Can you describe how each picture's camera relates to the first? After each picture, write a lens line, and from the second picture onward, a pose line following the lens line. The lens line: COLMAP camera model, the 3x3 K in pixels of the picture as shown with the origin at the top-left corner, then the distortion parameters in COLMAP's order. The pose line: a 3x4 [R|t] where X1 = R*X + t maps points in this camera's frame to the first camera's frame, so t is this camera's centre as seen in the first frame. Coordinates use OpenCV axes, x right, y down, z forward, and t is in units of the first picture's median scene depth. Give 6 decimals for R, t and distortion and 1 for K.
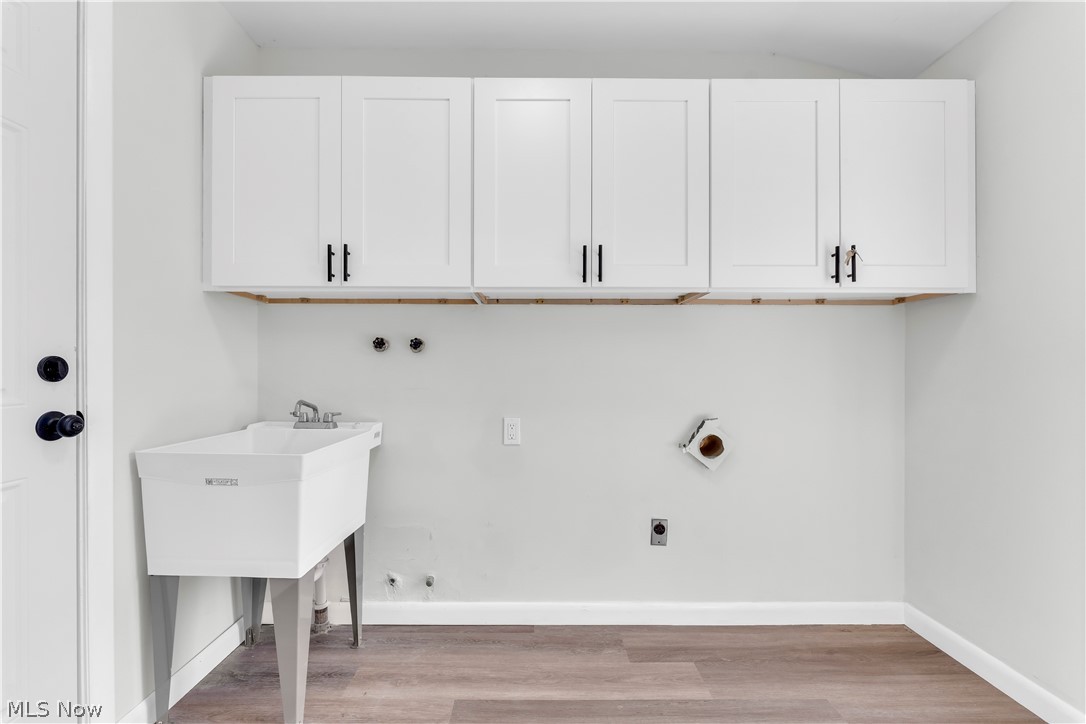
lens RADIAL K [[442.0, 0, 544.0], [0, 442.0, 357.0], [0, 0, 1]] dist [-0.001578, -0.000462]
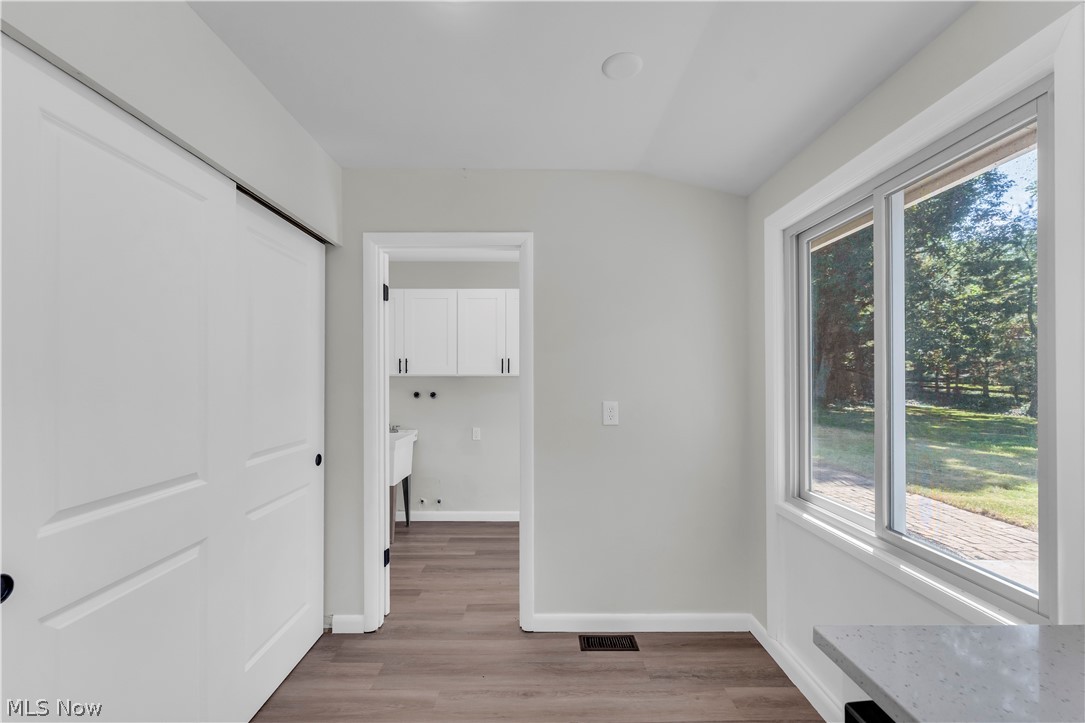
lens RADIAL K [[441.6, 0, 532.8], [0, 441.6, 371.0], [0, 0, 1]] dist [-0.001578, -0.000462]
pose [[0.999680, -0.002515, -0.025169, 0.281036], [0.002385, 0.999984, -0.005207, -0.143620], [0.025182, 0.005145, 0.999670, -1.265921]]
